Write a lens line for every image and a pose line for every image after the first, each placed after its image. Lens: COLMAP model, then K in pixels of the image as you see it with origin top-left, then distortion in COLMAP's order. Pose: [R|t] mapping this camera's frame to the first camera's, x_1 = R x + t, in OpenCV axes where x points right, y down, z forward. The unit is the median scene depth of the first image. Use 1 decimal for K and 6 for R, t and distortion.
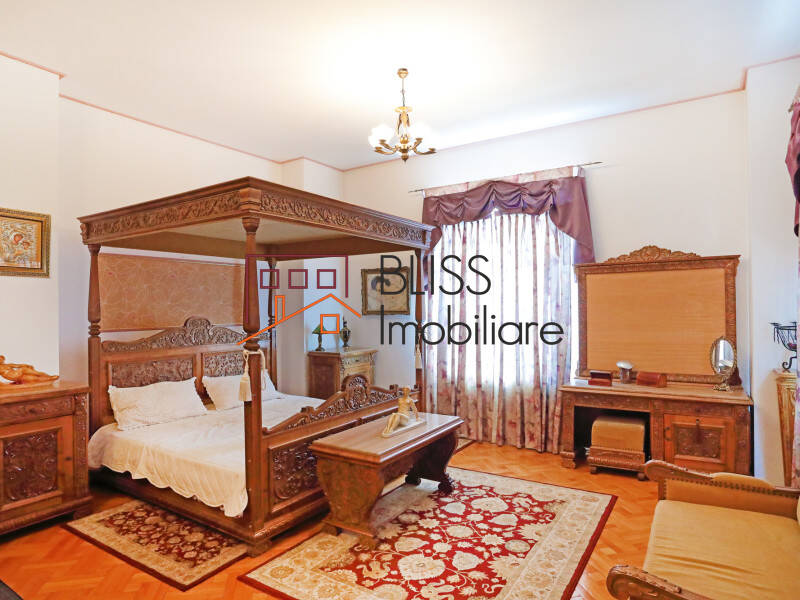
lens RADIAL K [[492.2, 0, 391.6], [0, 492.2, 304.1], [0, 0, 1]] dist [-0.055552, 0.006761]
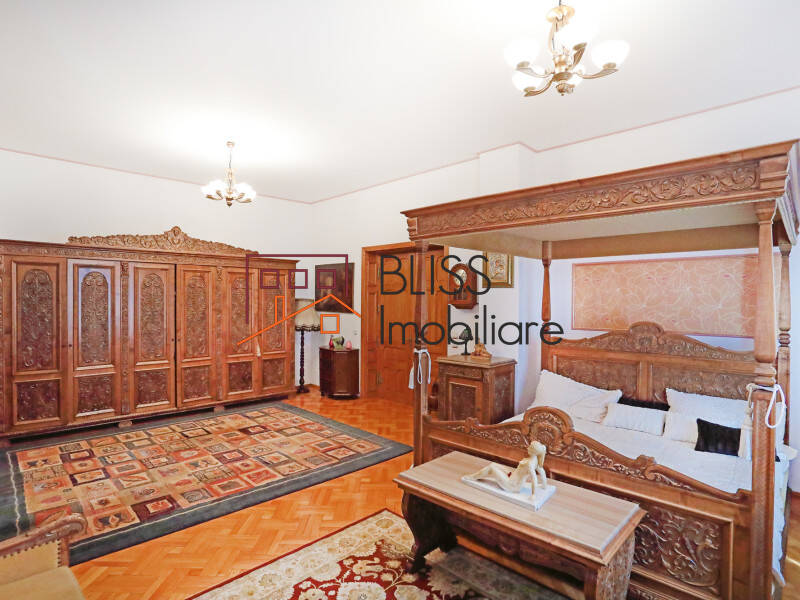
lens RADIAL K [[446.6, 0, 405.0], [0, 446.6, 297.6], [0, 0, 1]] dist [-0.052389, 0.023217]
pose [[-0.204220, 0.006103, -0.978906, 0.599146], [0.003769, 0.999978, 0.005448, -0.031101], [0.978918, -0.002576, -0.204239, 0.865058]]
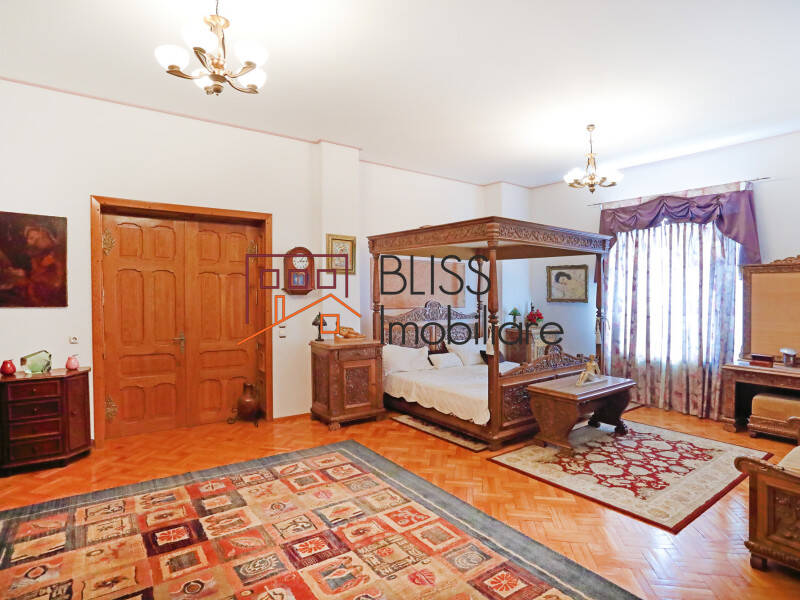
lens RADIAL K [[446.6, 0, 387.2], [0, 446.6, 287.8], [0, 0, 1]] dist [-0.052389, 0.023217]
pose [[0.938034, 0.016368, -0.346157, -0.080637], [-0.017307, 0.999850, 0.000378, -0.013413], [0.346112, 0.005636, 0.938176, -0.371475]]
